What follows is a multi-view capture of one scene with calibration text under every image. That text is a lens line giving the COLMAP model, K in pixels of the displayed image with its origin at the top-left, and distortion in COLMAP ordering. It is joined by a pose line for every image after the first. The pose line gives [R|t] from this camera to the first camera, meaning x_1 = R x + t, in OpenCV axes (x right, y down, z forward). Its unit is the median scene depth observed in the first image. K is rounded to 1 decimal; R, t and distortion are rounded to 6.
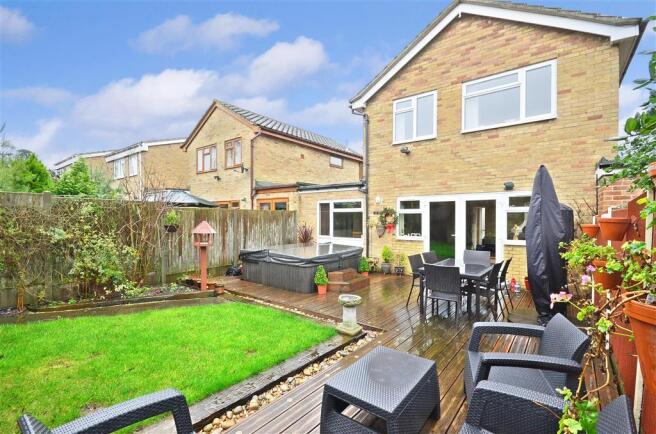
lens RADIAL K [[297.0, 0, 328.9], [0, 297.0, 219.3], [0, 0, 1]] dist [-0.001114, -0.000672]
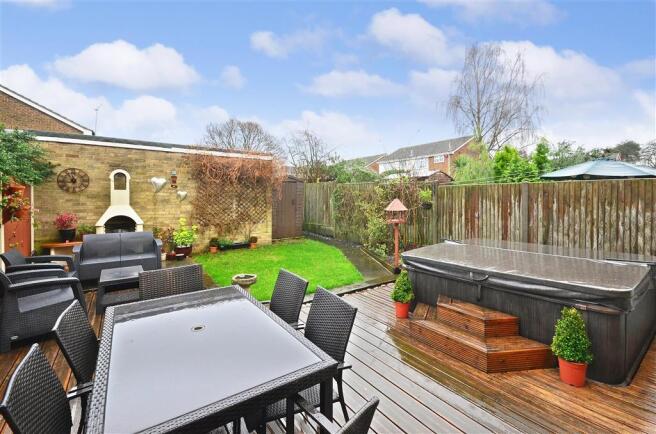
lens RADIAL K [[297.0, 0, 345.6], [0, 297.0, 201.5], [0, 0, 1]] dist [-0.001114, -0.000672]
pose [[-0.249291, 0.009545, -0.968382, 0.550719], [-0.006814, 0.999909, 0.011610, 0.002983], [0.968405, 0.009493, -0.249203, 0.914187]]
